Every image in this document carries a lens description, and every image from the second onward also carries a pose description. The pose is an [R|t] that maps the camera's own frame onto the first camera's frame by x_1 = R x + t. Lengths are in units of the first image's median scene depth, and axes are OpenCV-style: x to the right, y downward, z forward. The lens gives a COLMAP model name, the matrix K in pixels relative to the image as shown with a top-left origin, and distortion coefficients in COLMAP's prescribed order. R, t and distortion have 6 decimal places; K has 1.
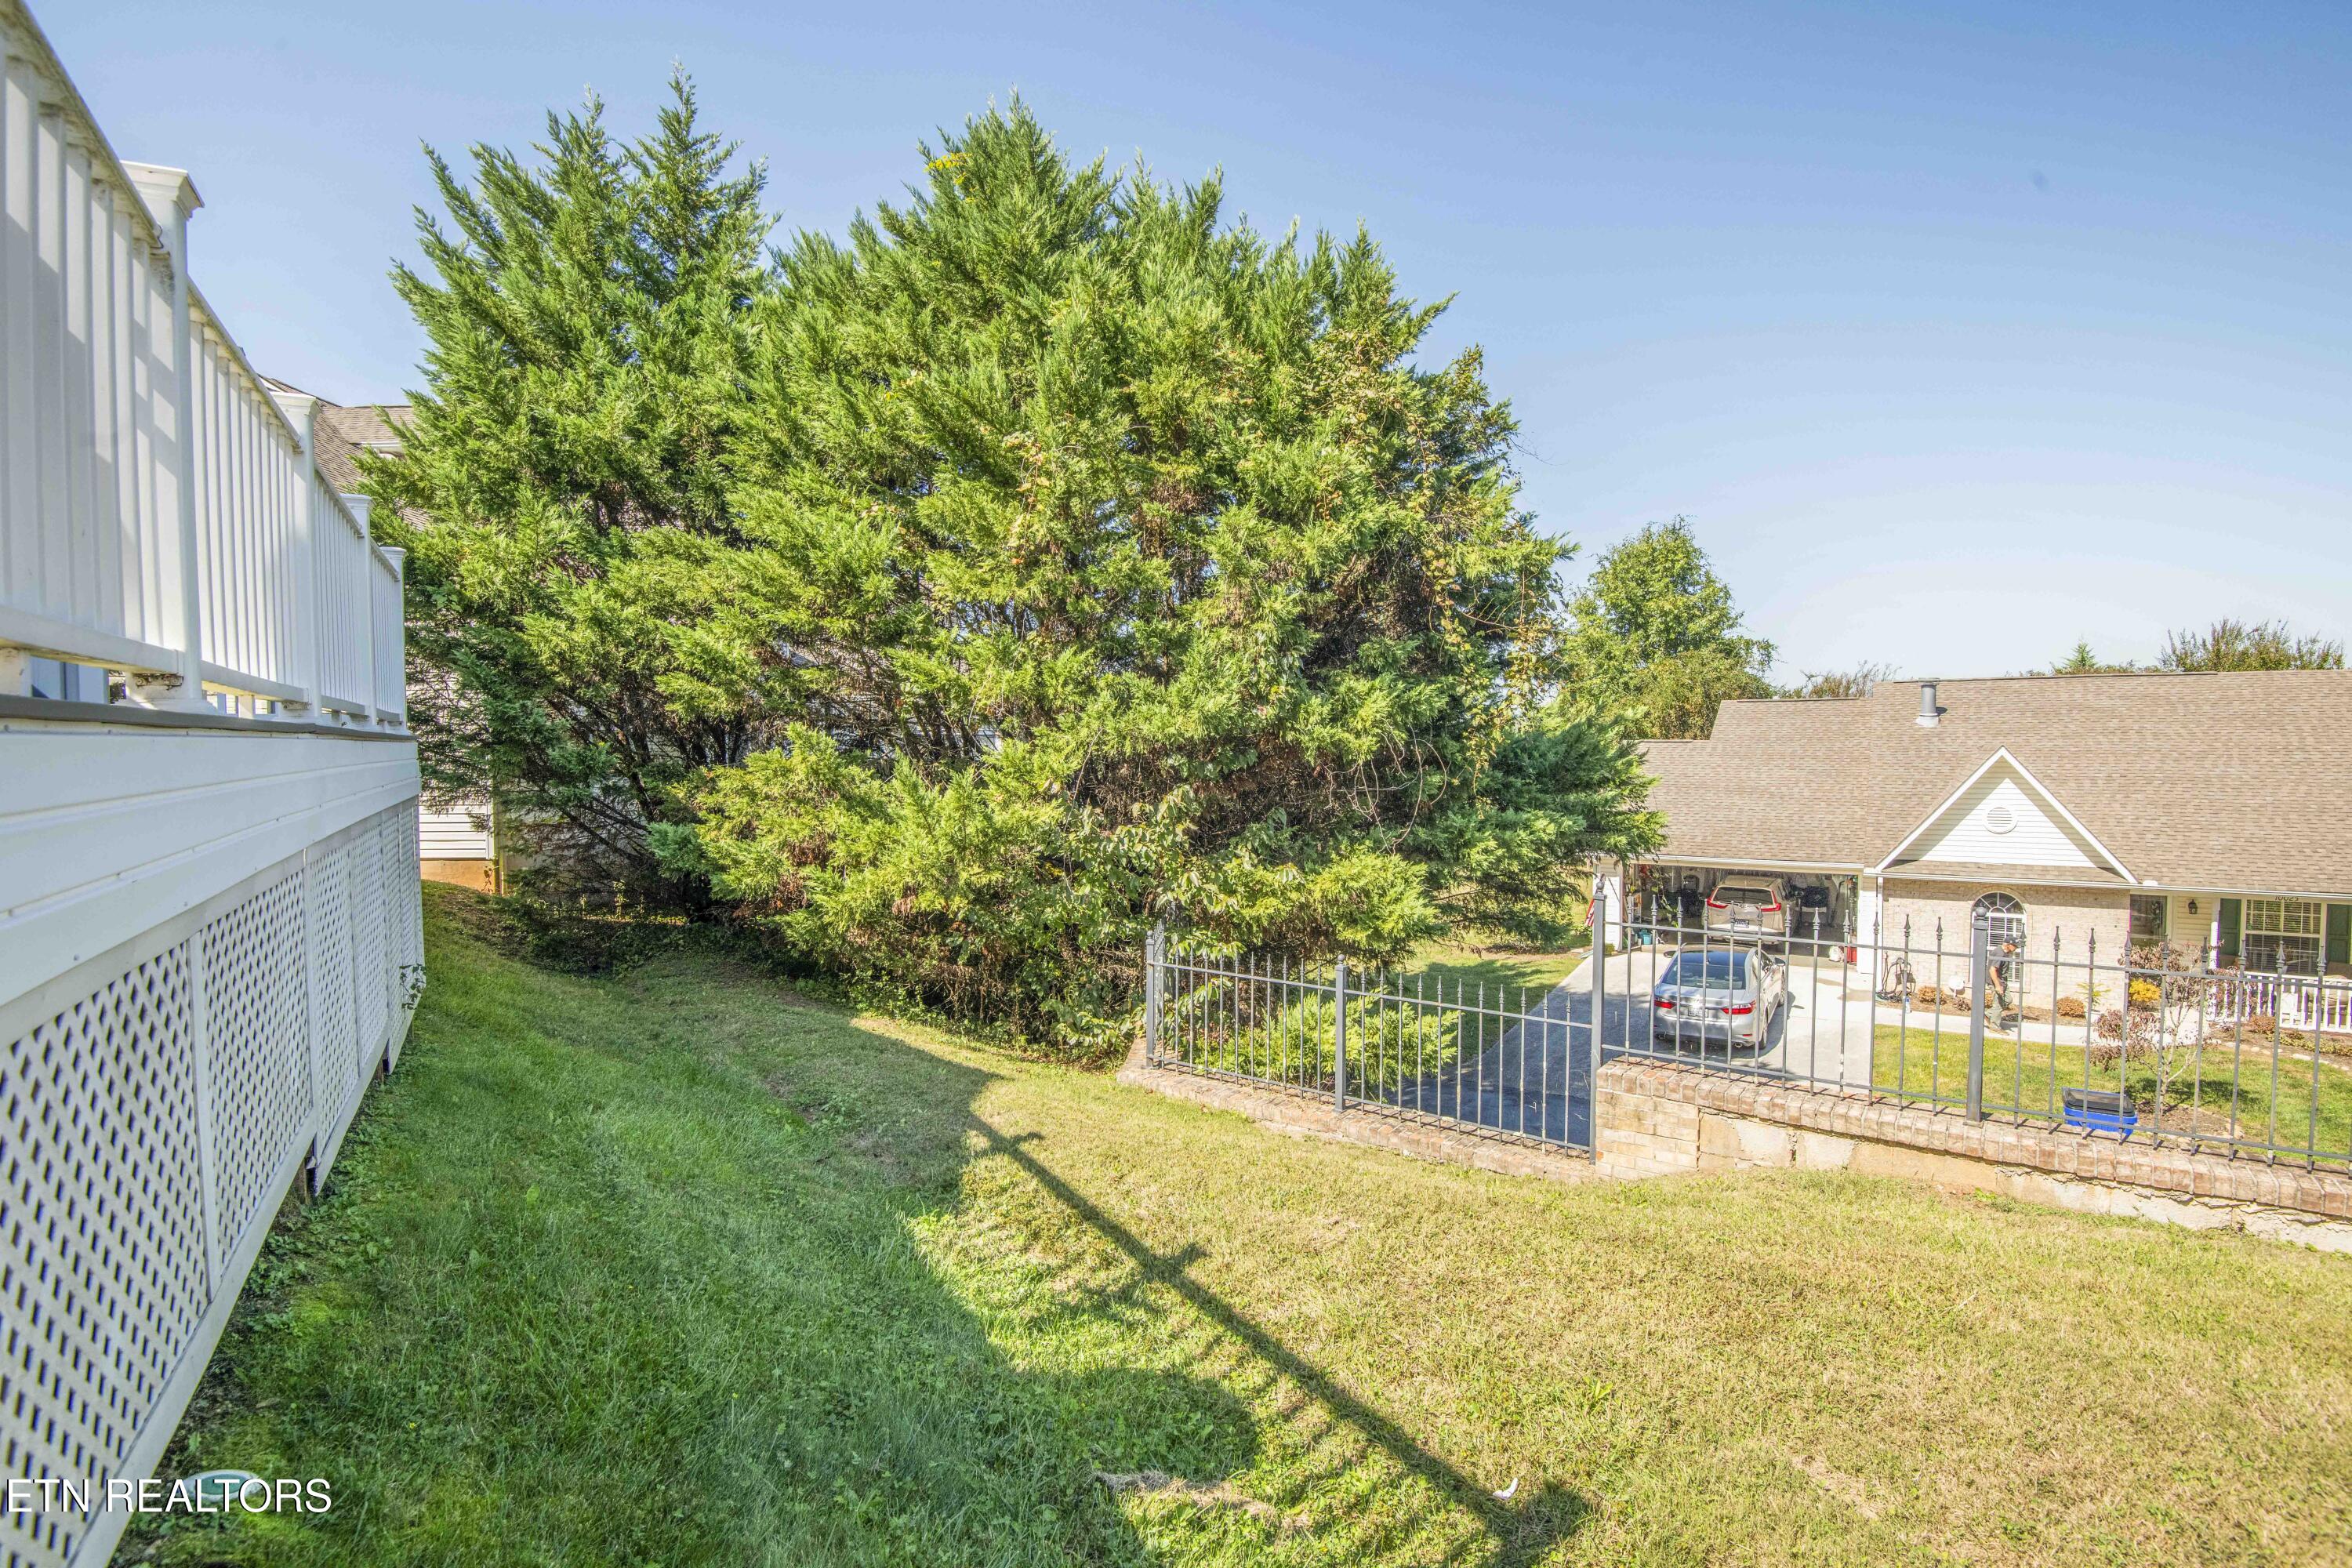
lens RADIAL K [[1088.9, 0, 1188.5], [0, 1088.9, 782.7], [0, 0, 1]] dist [-0.012476, -0.017856]
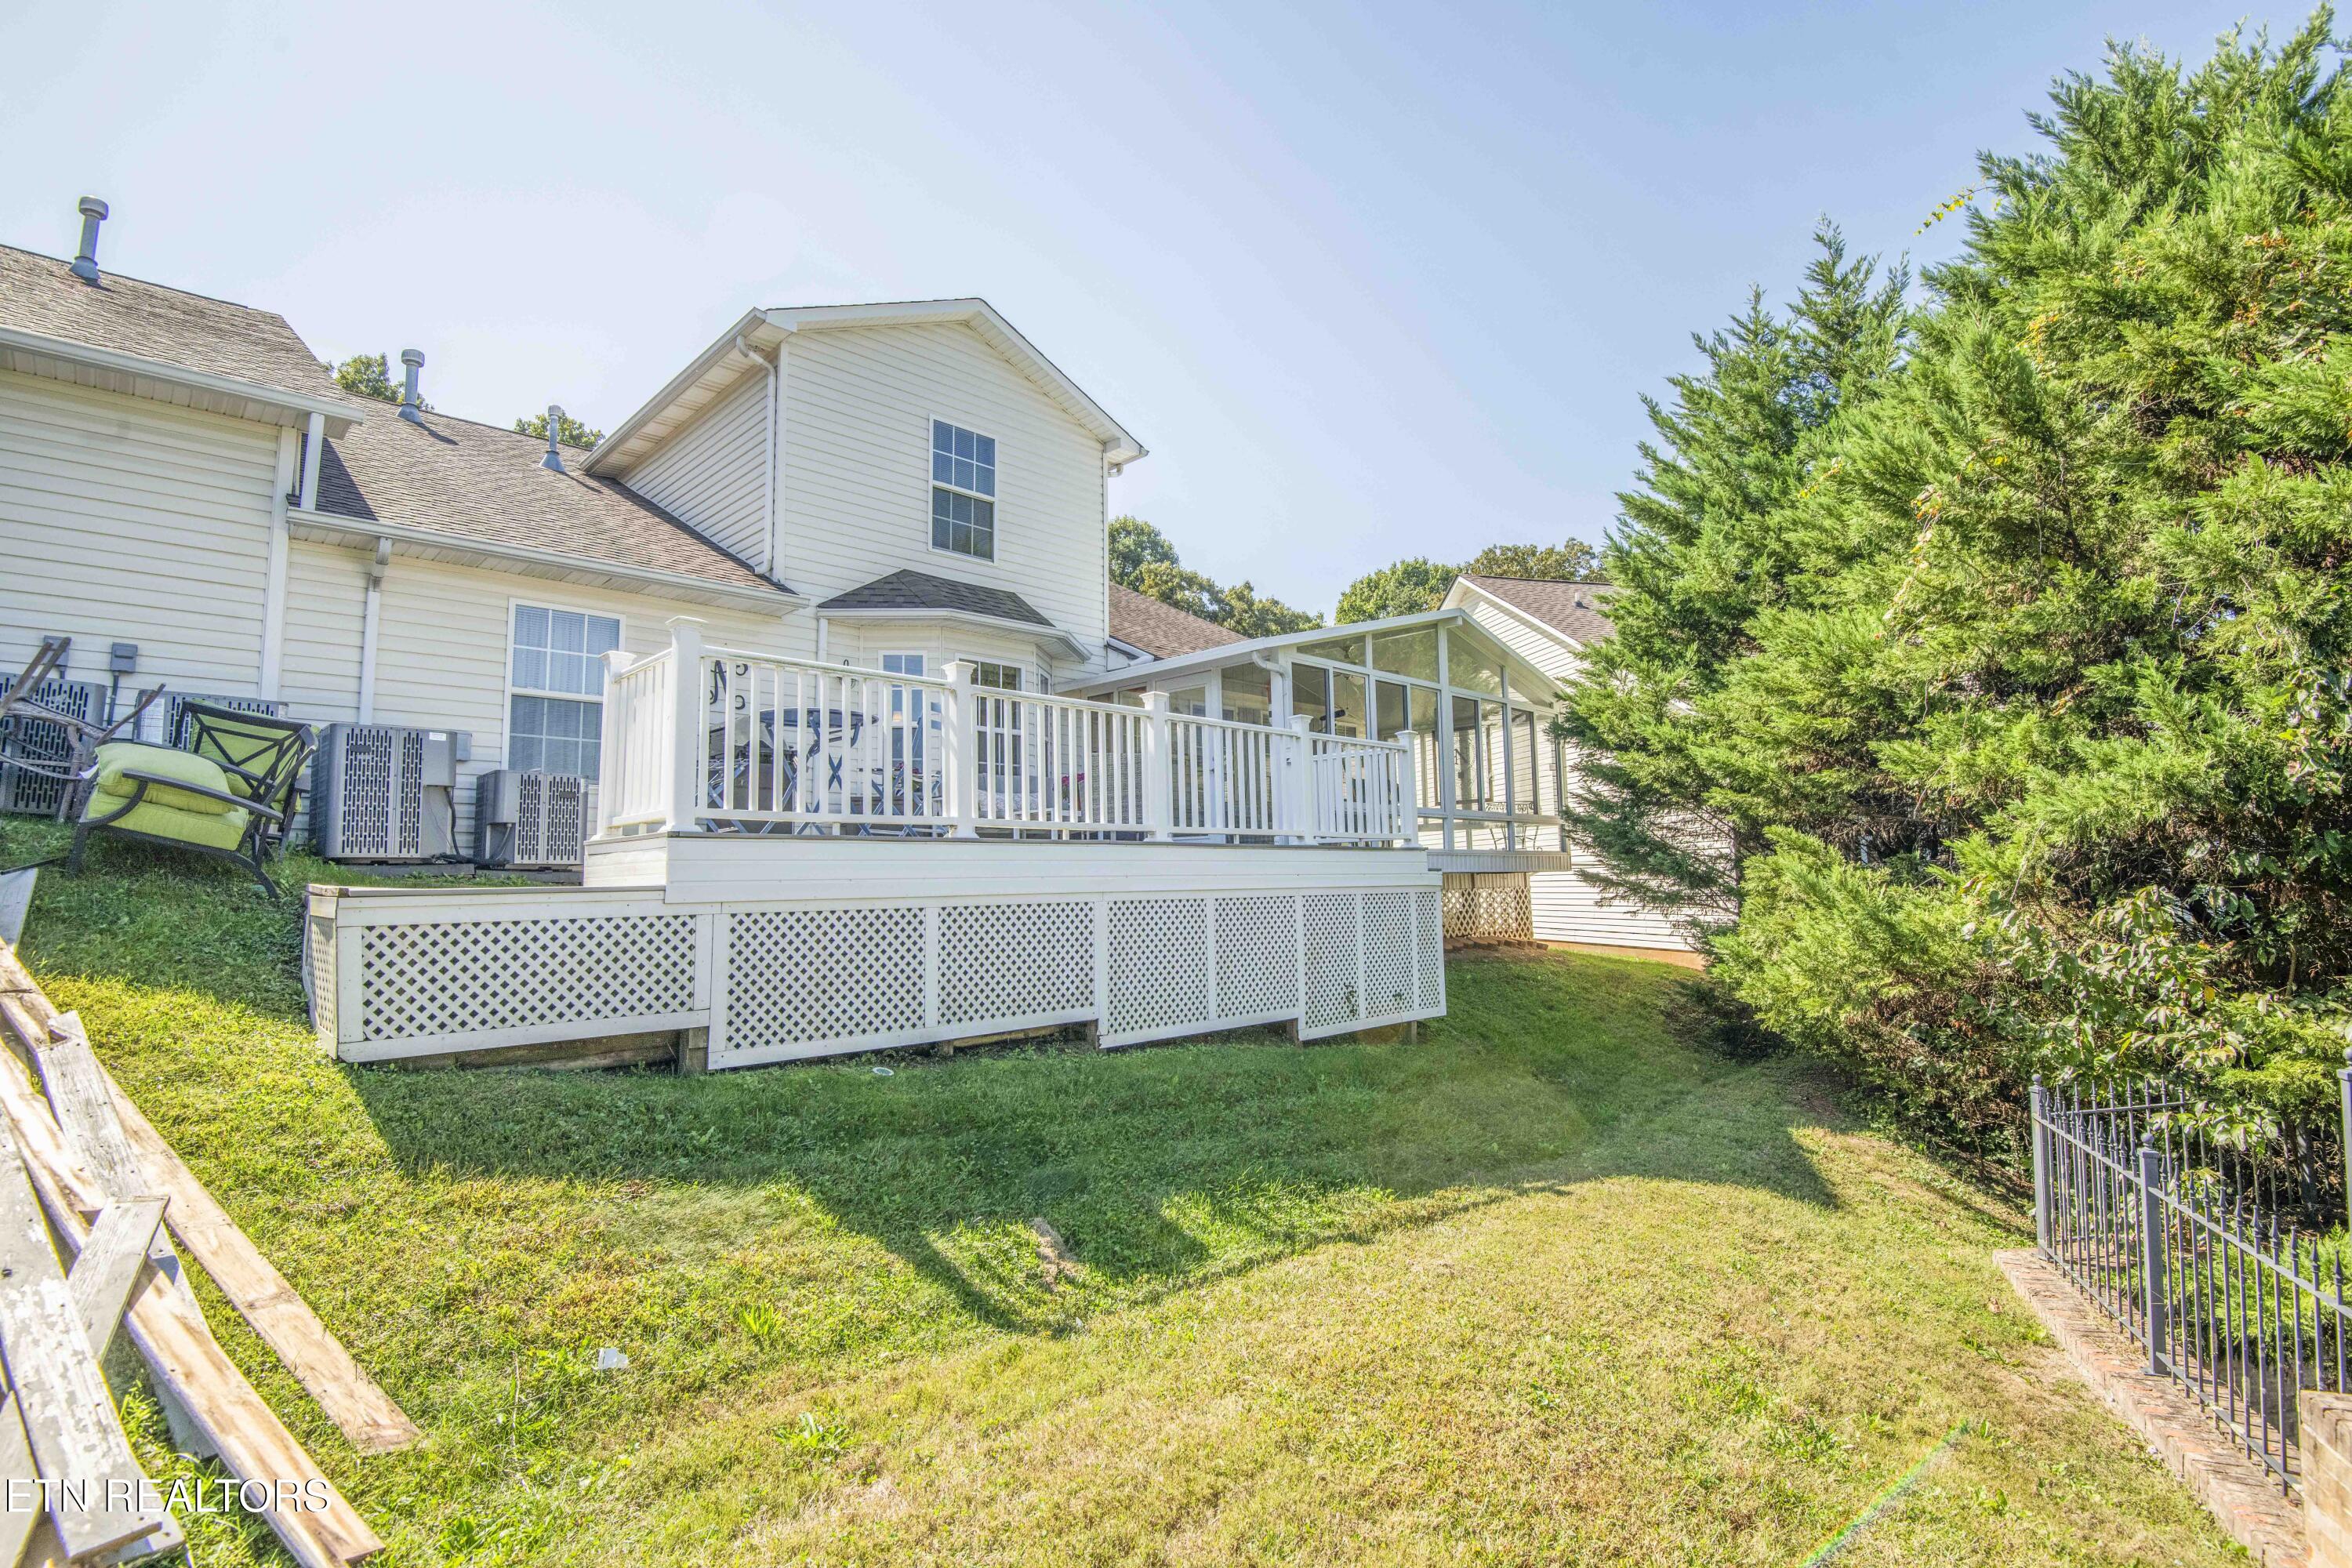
lens RADIAL K [[1088.9, 0, 1188.5], [0, 1088.9, 782.7], [0, 0, 1]] dist [-0.012476, -0.017856]
pose [[0.255616, -0.086191, -0.962929, 0.435877], [-0.007736, 0.995804, -0.091187, 0.001270], [0.966748, 0.030758, 0.253876, 0.155202]]
